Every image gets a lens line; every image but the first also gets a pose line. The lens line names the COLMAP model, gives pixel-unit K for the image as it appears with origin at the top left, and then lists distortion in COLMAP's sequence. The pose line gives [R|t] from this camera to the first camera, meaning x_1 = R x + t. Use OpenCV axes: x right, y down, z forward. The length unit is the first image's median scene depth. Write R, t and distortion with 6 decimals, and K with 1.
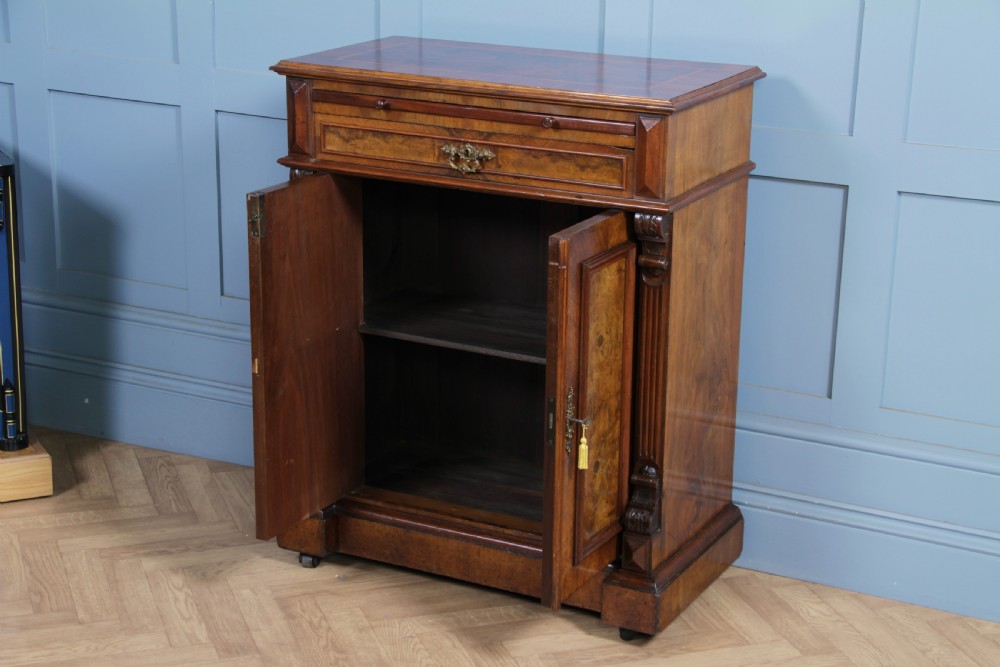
lens RADIAL K [[1875.4, 0, 501.5], [0, 1875.4, 335.0], [0, 0, 1]] dist [0.266351, 0.000000]
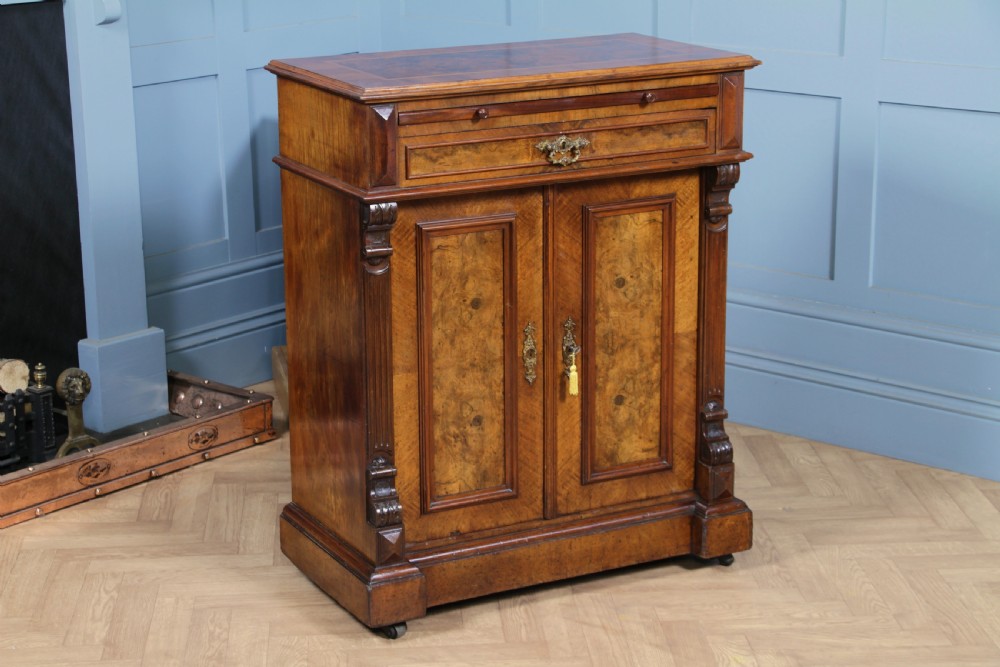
lens RADIAL K [[2145.2, 0, 500.8], [0, 2145.2, 338.7], [0, 0, 1]] dist [0.412957, 0.000000]
pose [[0.562183, -0.232263, 0.793728, -0.945975], [0.251447, 0.962321, 0.103502, -0.121339], [-0.787861, 0.141393, 0.599403, 0.342602]]
